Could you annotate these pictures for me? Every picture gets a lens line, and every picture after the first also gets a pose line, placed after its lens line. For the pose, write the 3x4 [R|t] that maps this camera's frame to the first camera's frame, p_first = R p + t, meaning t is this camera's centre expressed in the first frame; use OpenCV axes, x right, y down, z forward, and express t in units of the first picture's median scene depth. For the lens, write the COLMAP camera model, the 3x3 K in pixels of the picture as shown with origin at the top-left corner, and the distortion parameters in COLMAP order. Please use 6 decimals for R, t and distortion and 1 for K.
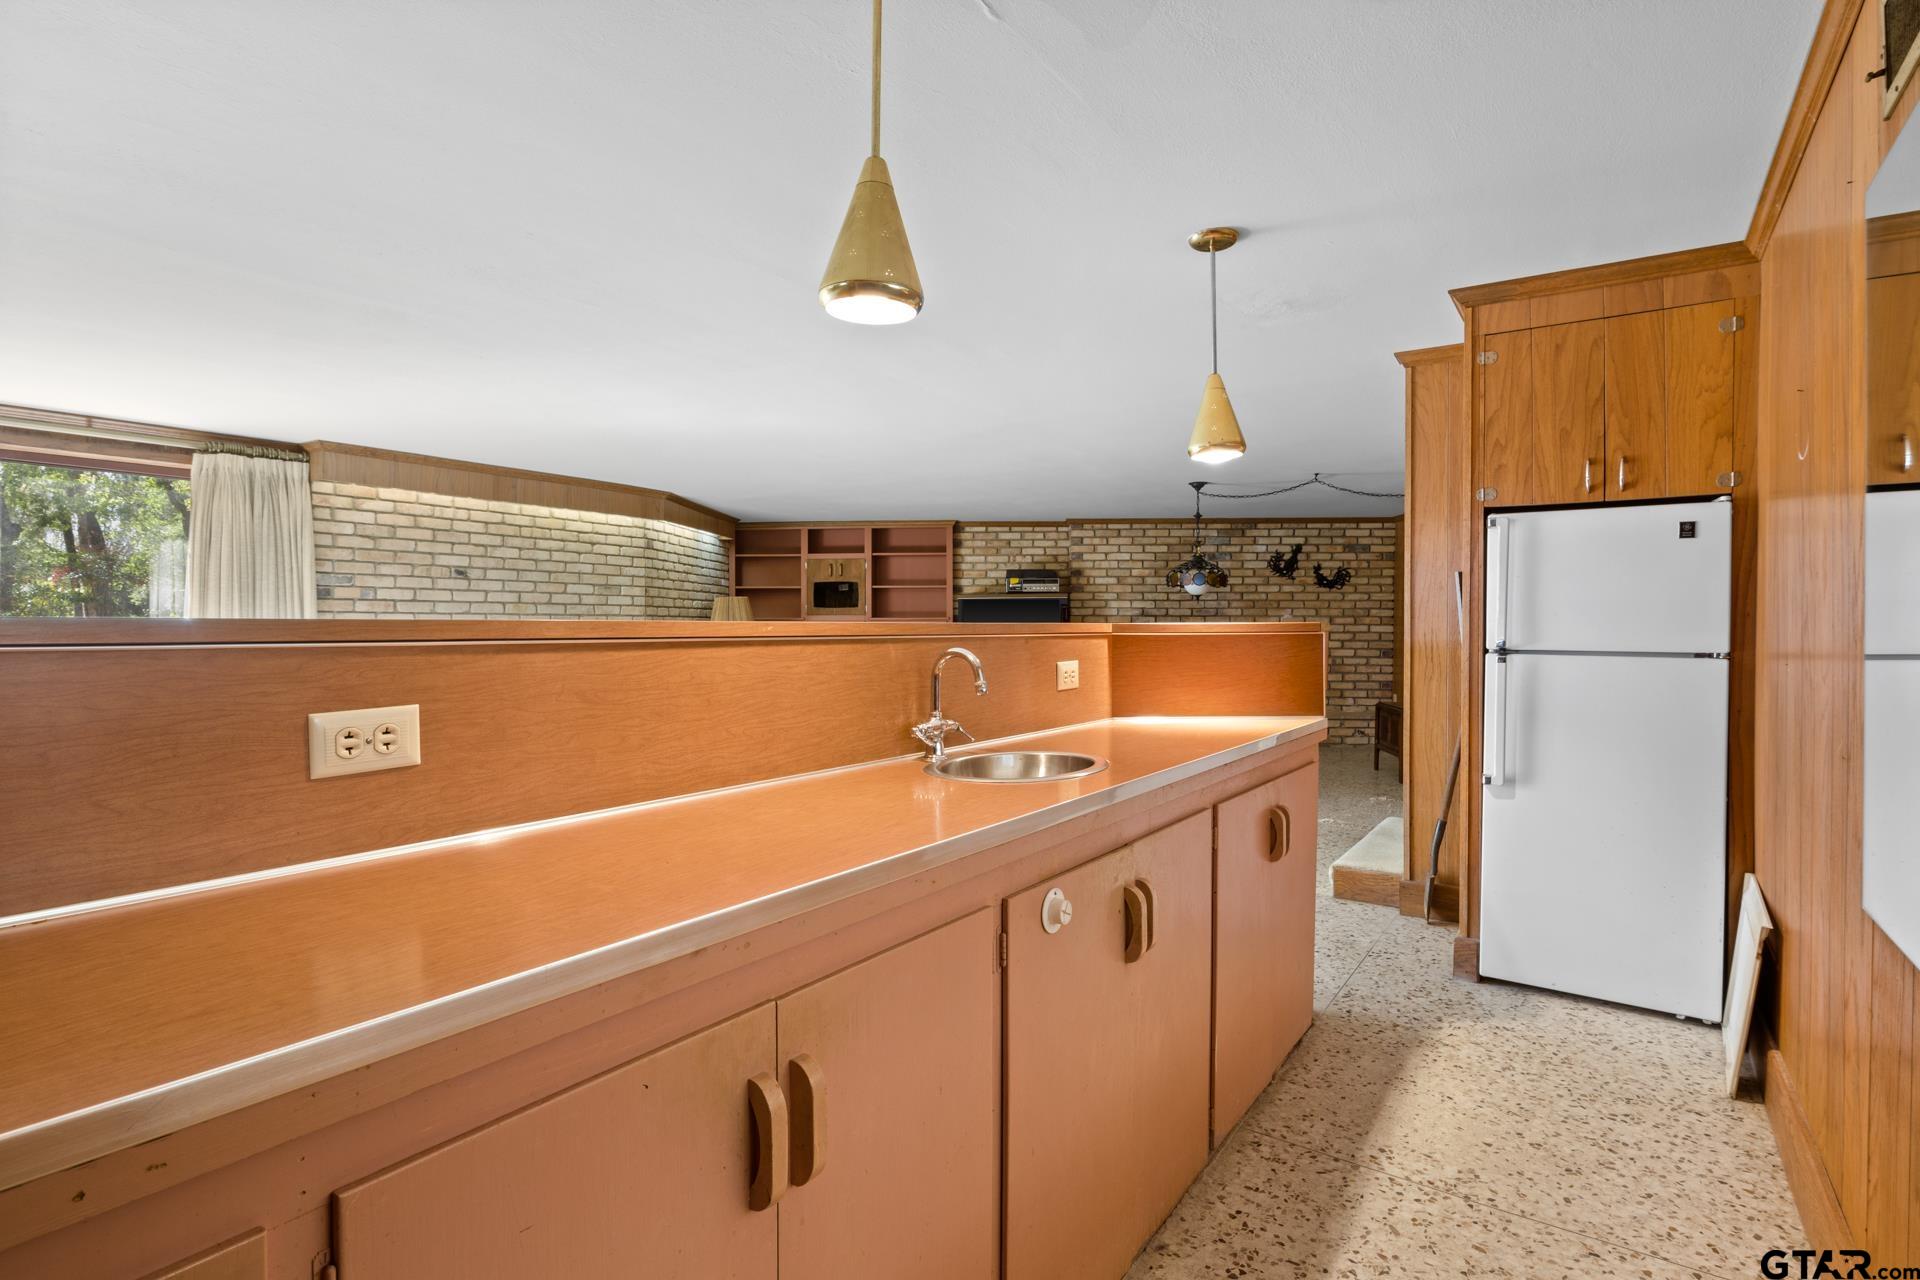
lens RADIAL K [[954.5, 0, 960.0], [0, 954.5, 640.0], [0, 0, 1]] dist [-0.002157, -0.000567]
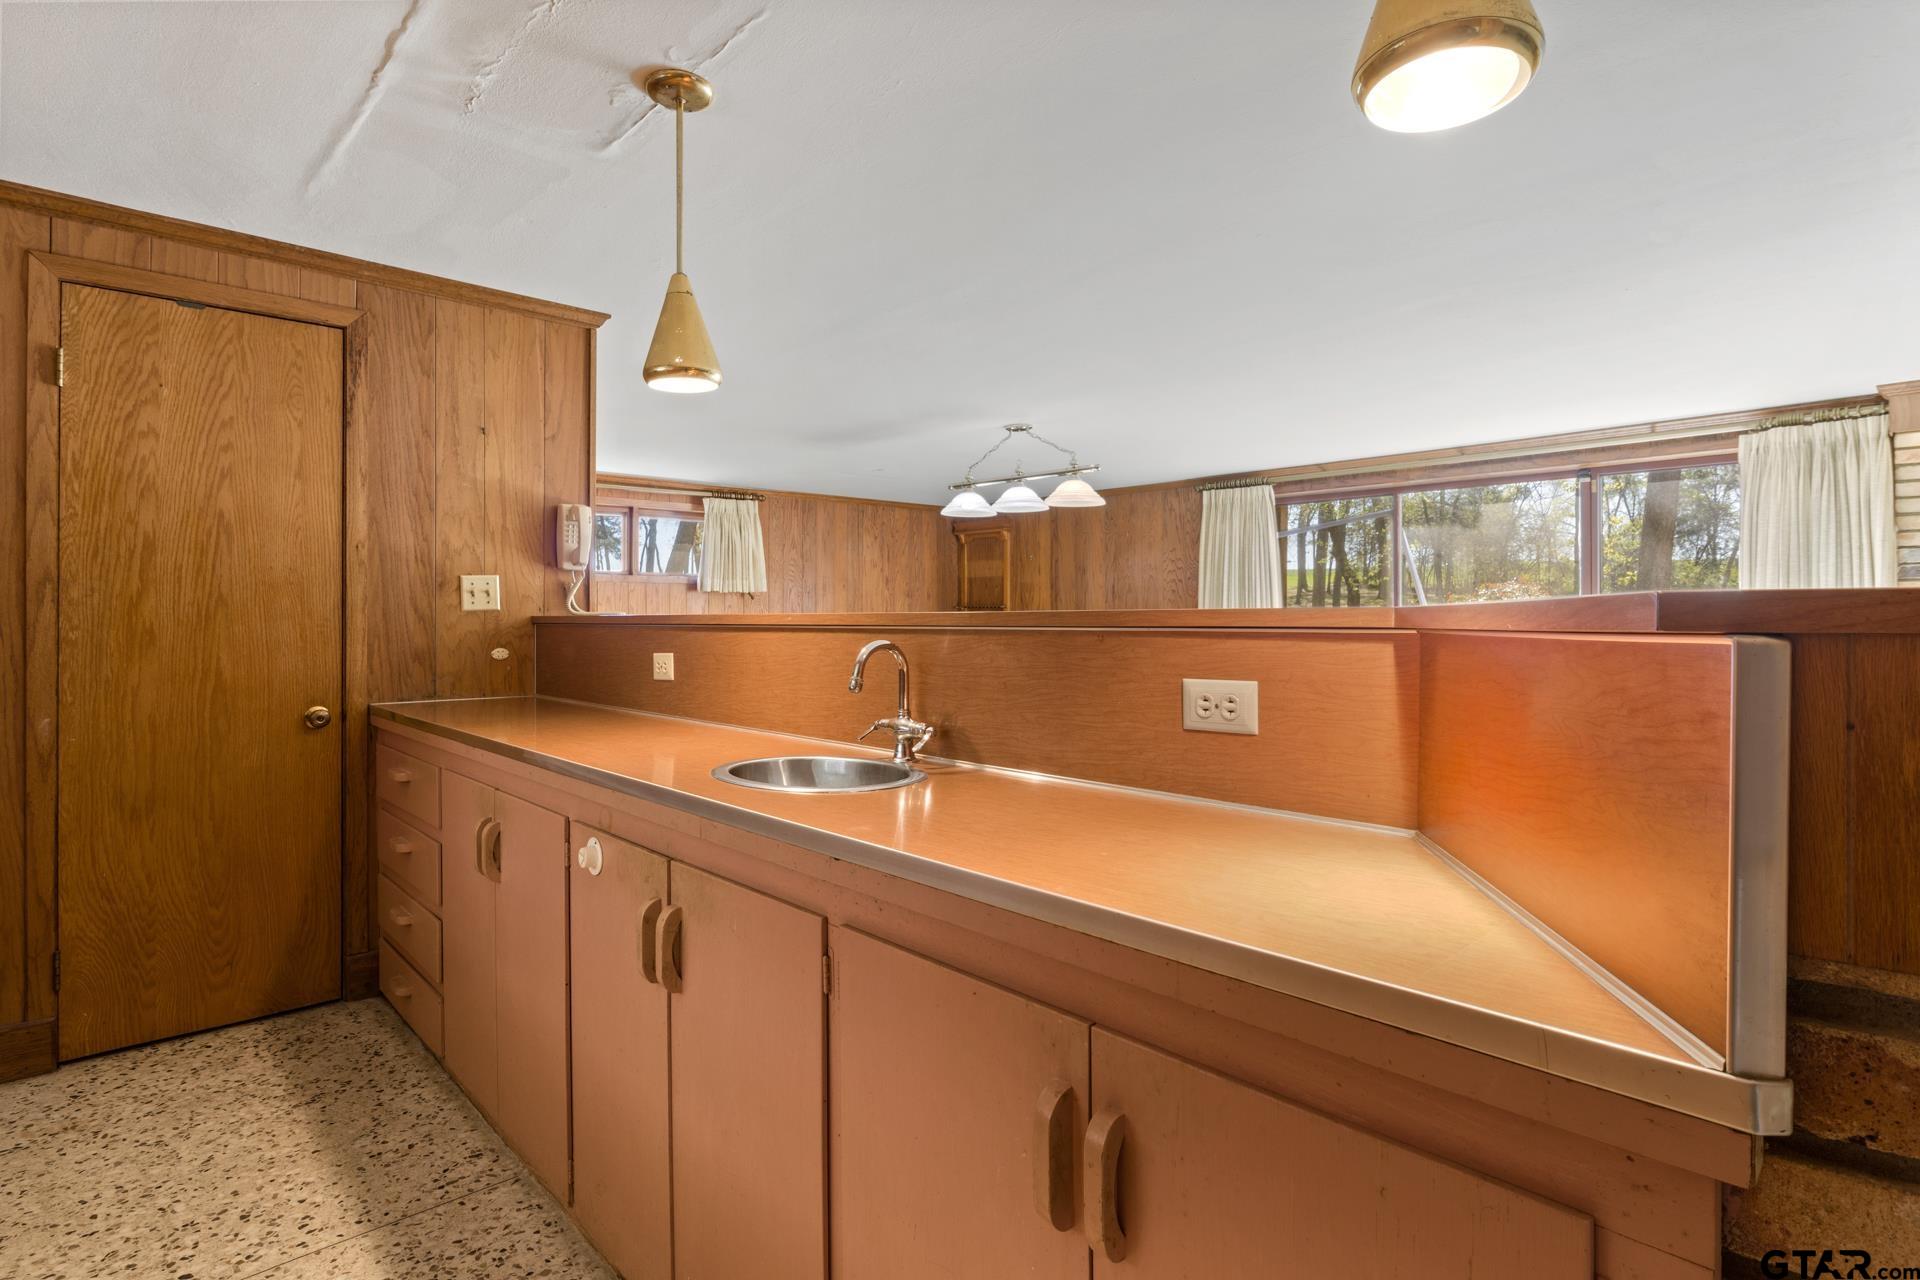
lens RADIAL K [[978.2, 0, 1061.5], [0, 978.2, 599.8], [0, 0, 1]] dist [0.032931, -0.000027]
pose [[-0.160470, -0.012298, -0.986964, 0.678193], [-0.009932, 0.999892, -0.010844, -0.016967], [0.986991, 0.008062, -0.160575, 1.004379]]
